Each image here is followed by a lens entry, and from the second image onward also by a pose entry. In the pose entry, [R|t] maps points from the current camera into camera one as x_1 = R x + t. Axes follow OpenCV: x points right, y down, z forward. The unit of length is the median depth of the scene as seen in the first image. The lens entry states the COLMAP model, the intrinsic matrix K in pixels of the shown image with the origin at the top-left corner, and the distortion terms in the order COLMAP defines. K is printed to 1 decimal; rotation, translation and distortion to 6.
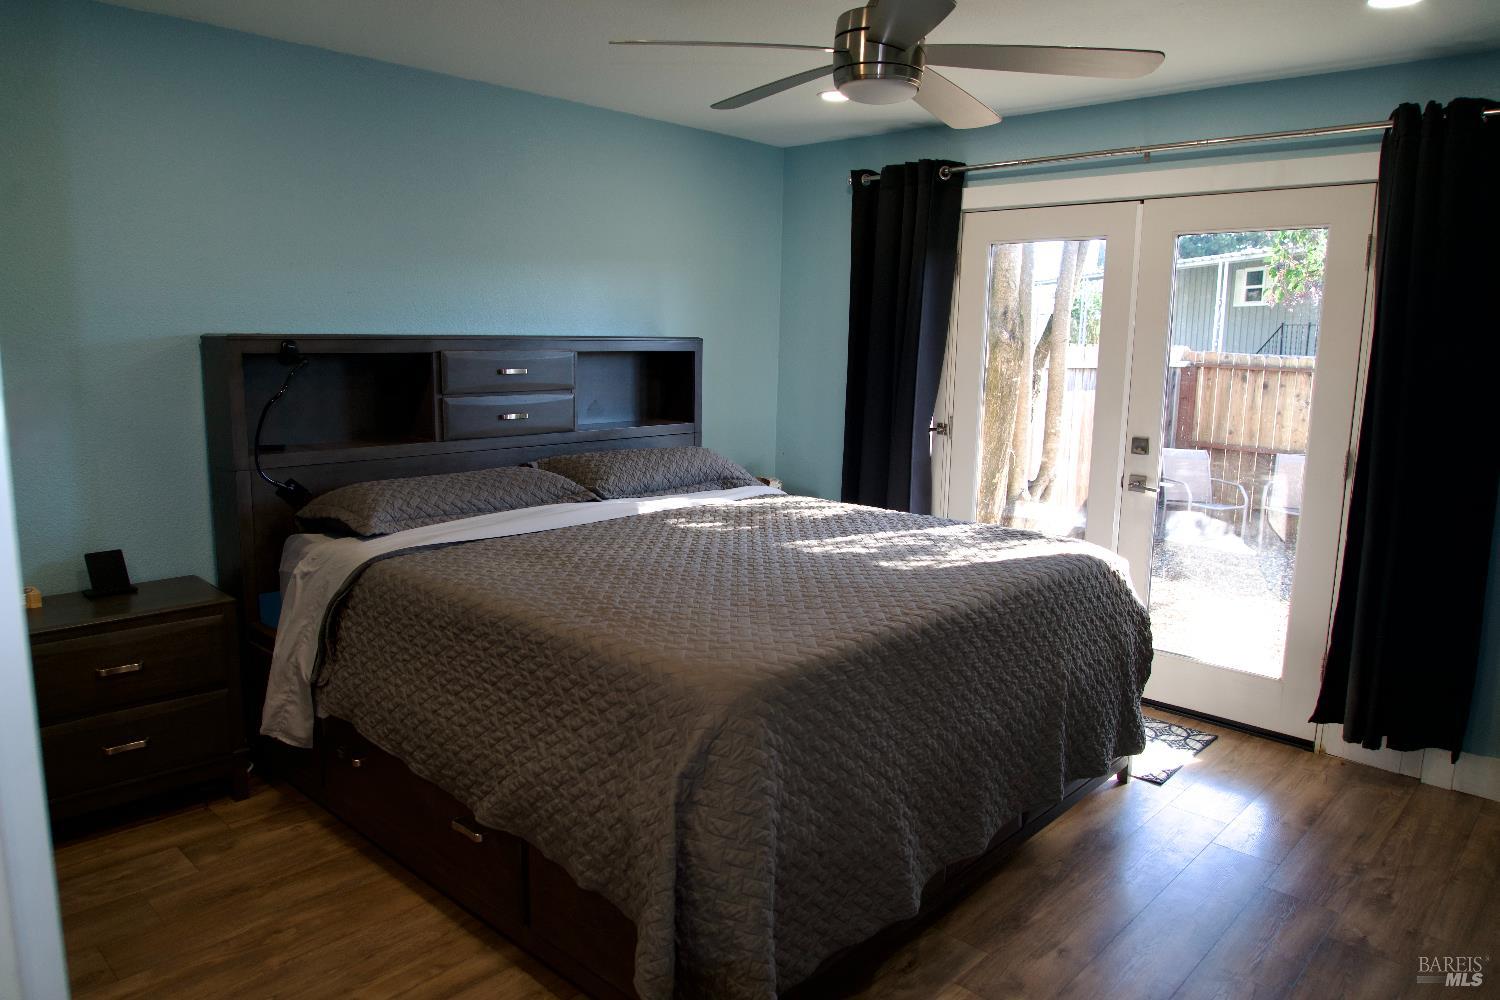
lens RADIAL K [[1001.8, 0, 748.9], [0, 1001.8, 495.9], [0, 0, 1]] dist [-0.044069, 0.011781]
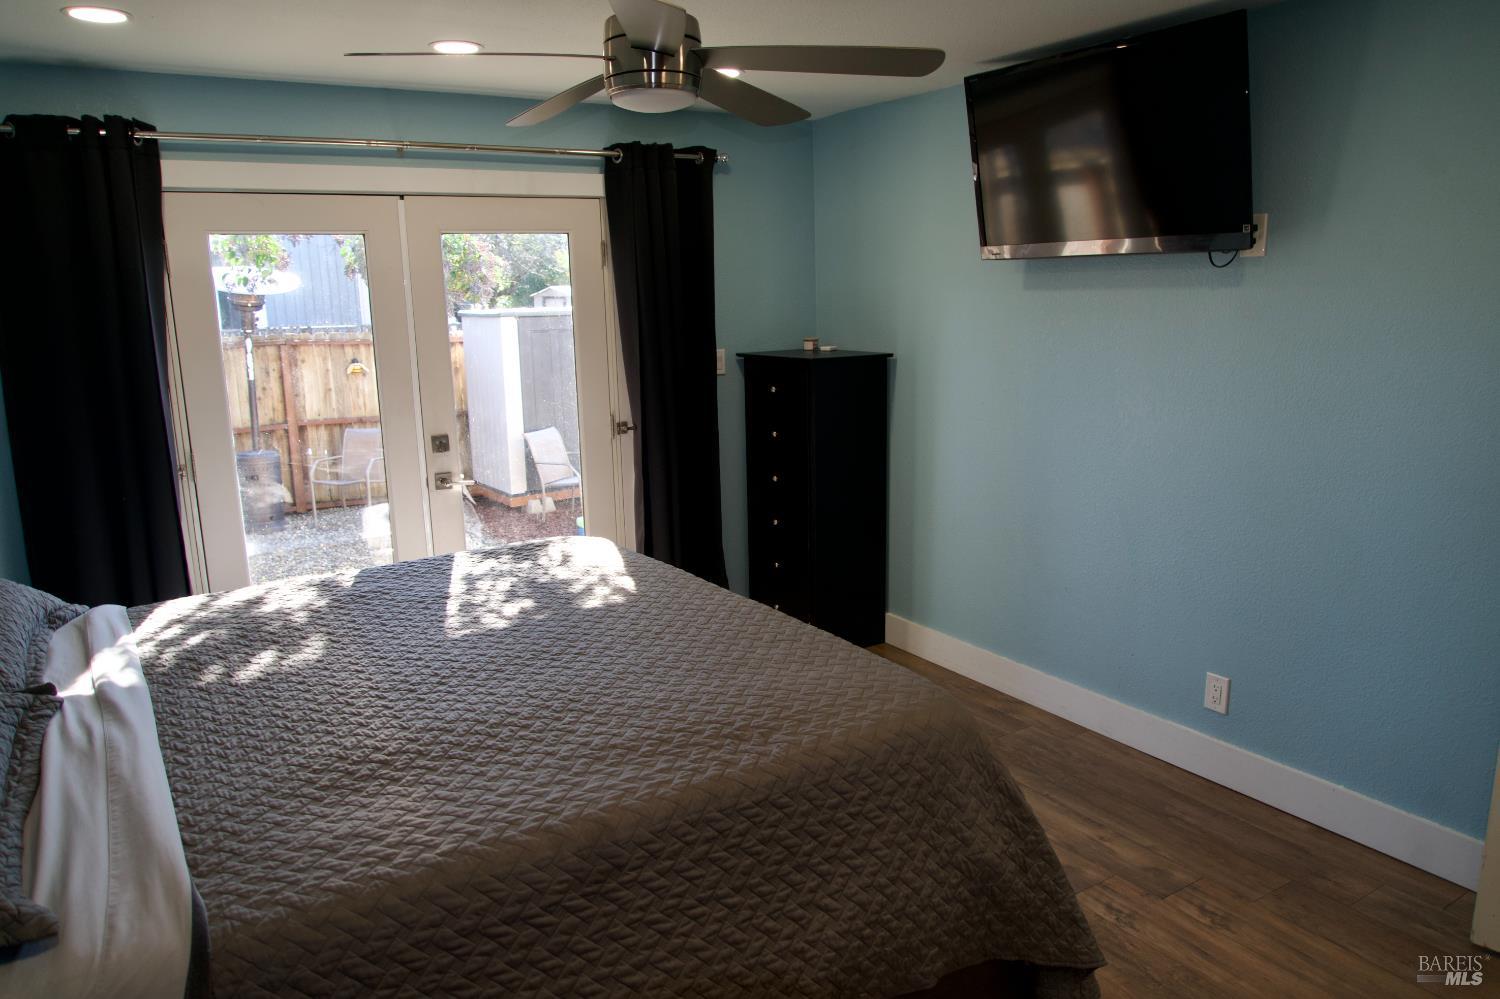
lens RADIAL K [[1001.8, 0, 746.6], [0, 1001.8, 501.5], [0, 0, 1]] dist [-0.044069, 0.011781]
pose [[0.254254, -0.225687, 0.940436, -0.529803], [0.185772, 0.965681, 0.181520, -0.129057], [-0.949128, 0.128554, 0.287455, 0.460050]]
